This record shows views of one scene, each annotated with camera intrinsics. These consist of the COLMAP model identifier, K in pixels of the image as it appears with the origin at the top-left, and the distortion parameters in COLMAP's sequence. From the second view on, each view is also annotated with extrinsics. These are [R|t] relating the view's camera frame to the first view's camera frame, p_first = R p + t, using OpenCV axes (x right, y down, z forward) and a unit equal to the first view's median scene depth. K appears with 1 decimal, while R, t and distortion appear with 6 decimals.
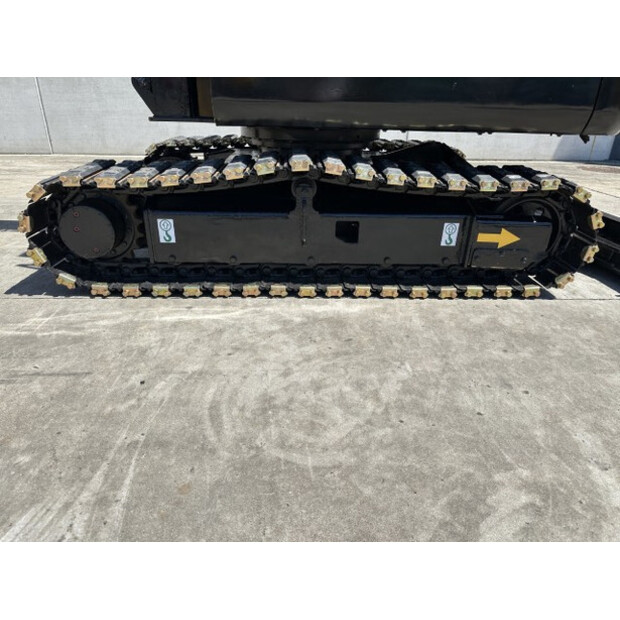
lens RADIAL K [[430.4, 0, 310.0], [0, 430.4, 310.0], [0, 0, 1]] dist [0.071955, -0.100654]
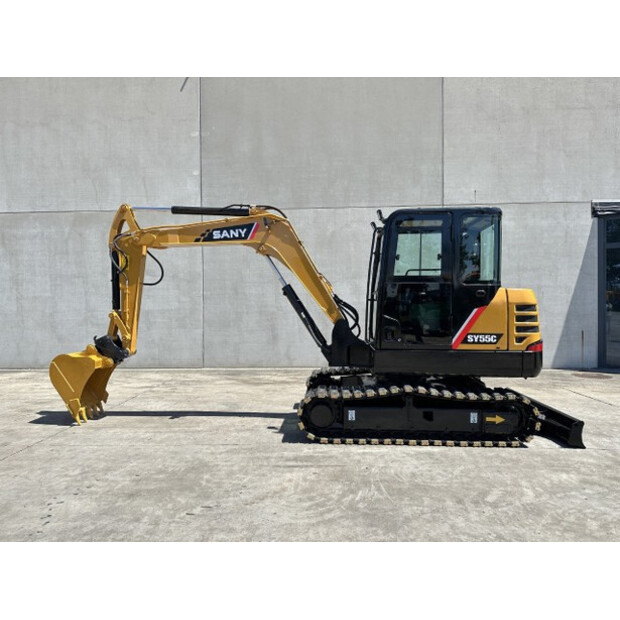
lens RADIAL K [[430.4, 0, 310.0], [0, 430.4, 310.0], [0, 0, 1]] dist [0.071955, -0.100654]
pose [[0.996458, -0.019848, -0.081719, -0.349713], [-0.016610, 0.906152, -0.422626, 0.303096], [0.082438, 0.422486, 0.902612, -1.420519]]
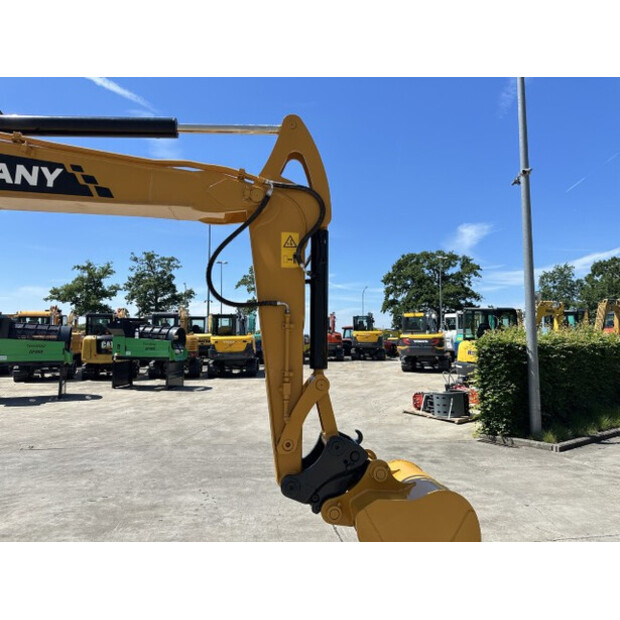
lens RADIAL K [[430.4, 0, 310.0], [0, 430.4, 310.0], [0, 0, 1]] dist [0.071955, -0.100654]
pose [[-0.995000, -0.014569, -0.098805, -1.761363], [-0.048333, 0.935981, 0.348716, -1.476055], [0.087399, 0.351748, -0.932006, 2.173835]]
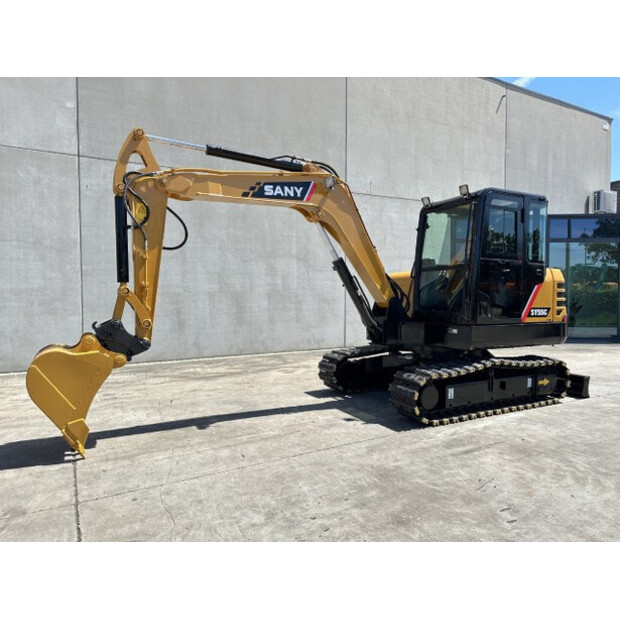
lens RADIAL K [[430.4, 0, 310.0], [0, 430.4, 310.0], [0, 0, 1]] dist [0.071955, -0.100654]
pose [[0.895738, -0.032036, 0.443427, -2.022268], [0.202917, 0.916911, -0.343656, 0.057053], [-0.395574, 0.397804, 0.827812, -0.820406]]
